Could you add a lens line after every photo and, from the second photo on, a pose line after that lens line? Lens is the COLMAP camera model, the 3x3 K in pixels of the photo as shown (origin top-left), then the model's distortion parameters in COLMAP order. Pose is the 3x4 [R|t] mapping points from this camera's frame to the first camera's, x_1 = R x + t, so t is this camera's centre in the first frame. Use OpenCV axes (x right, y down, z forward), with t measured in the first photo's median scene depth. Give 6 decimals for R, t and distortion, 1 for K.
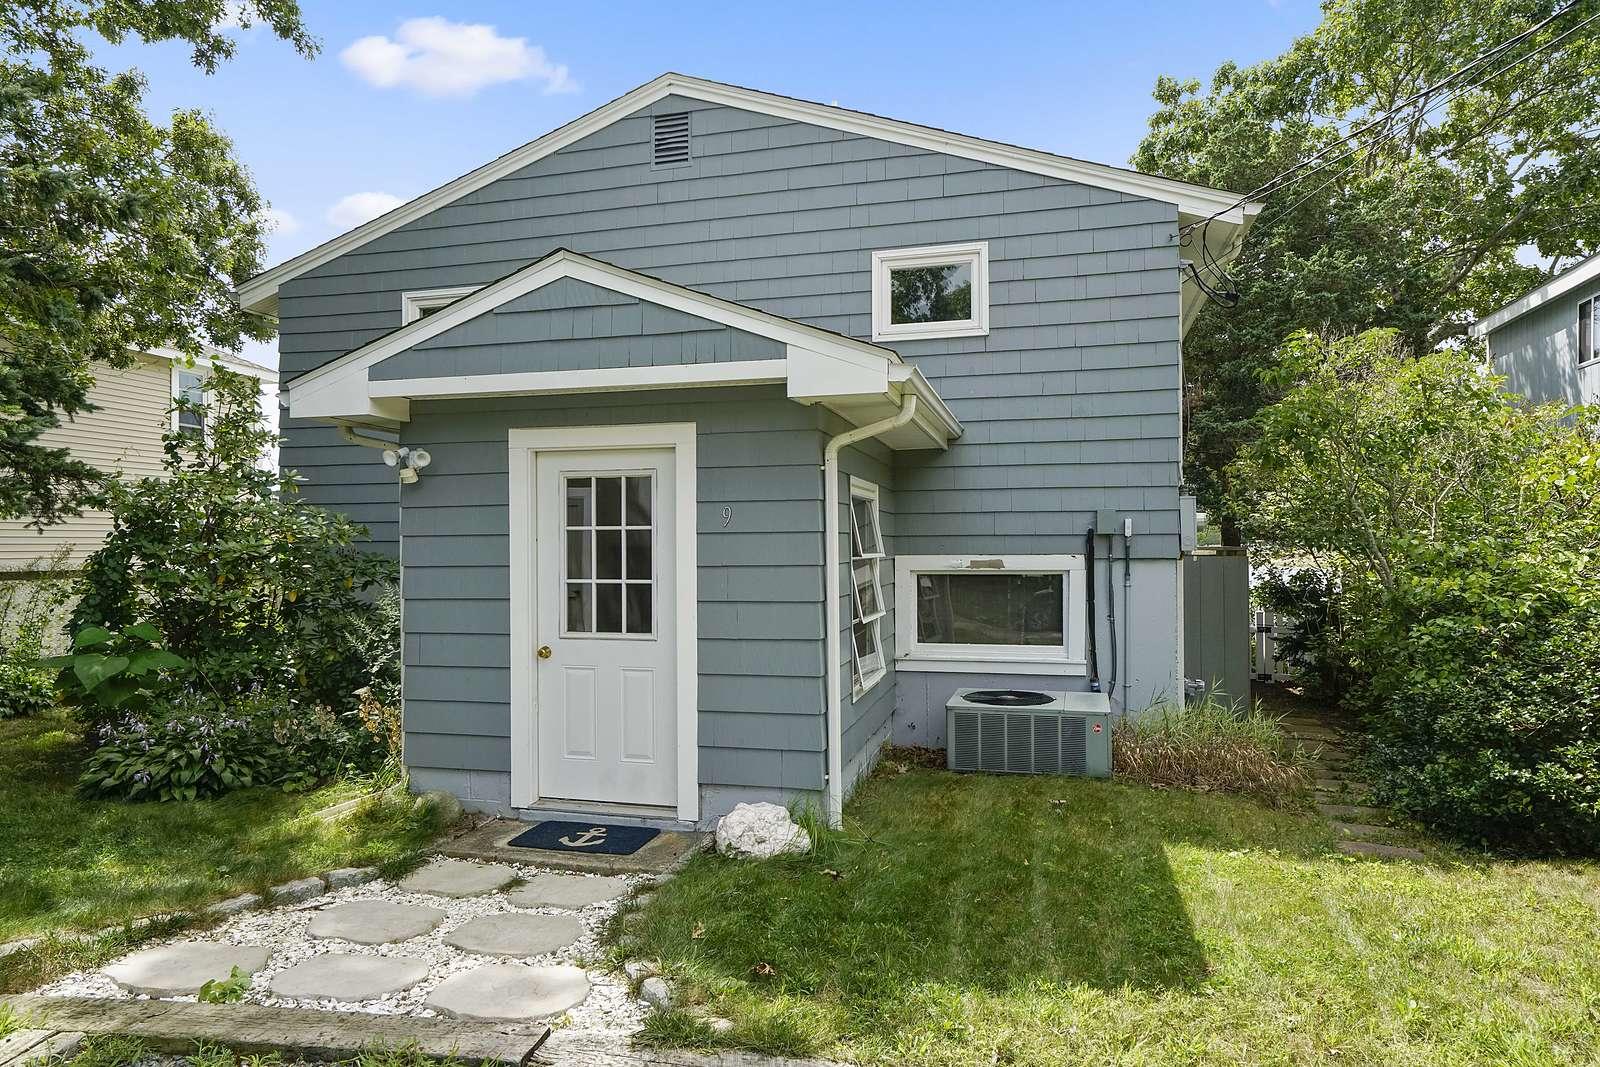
lens RADIAL K [[956.2, 0, 800.0], [0, 956.2, 533.5], [0, 0, 1]] dist [0.036695, 0.000517]
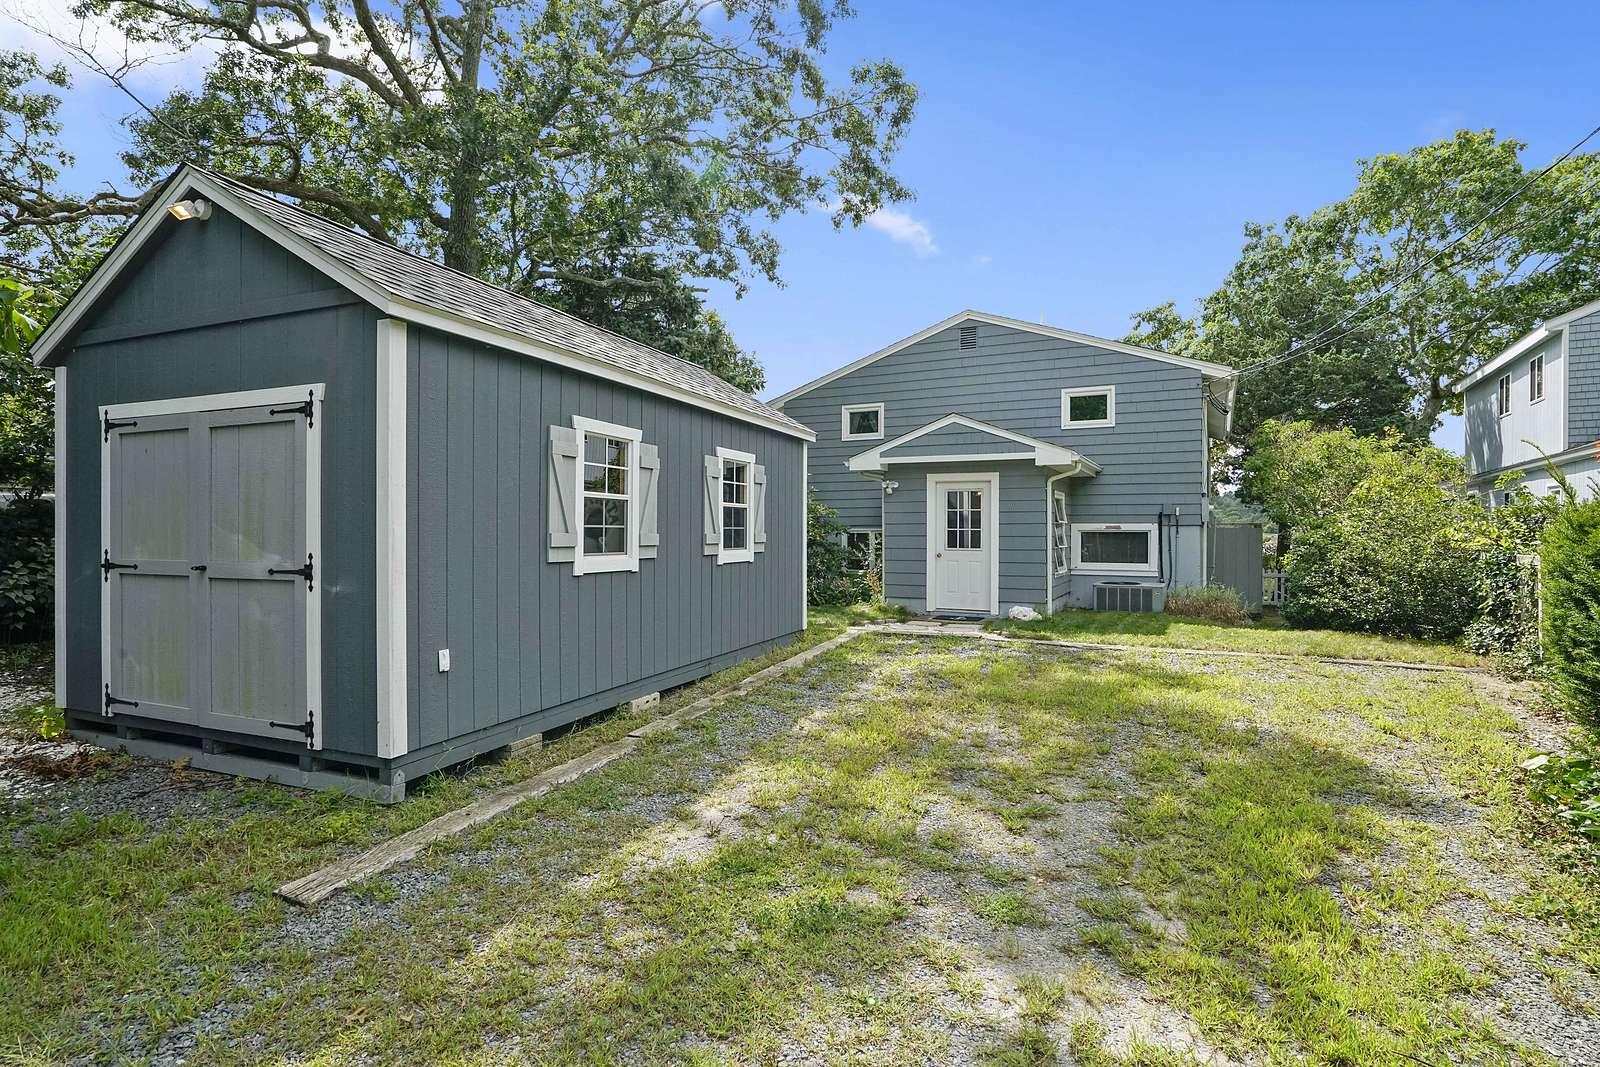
lens RADIAL K [[873.4, 0, 800.0], [0, 873.4, 533.5], [0, 0, 1]] dist [-0.000518, -0.000118]
pose [[0.982223, 0.007013, -0.187589, -0.148163], [-0.005498, 0.999948, 0.008592, 0.032963], [0.187639, -0.007407, 0.982210, -1.191998]]
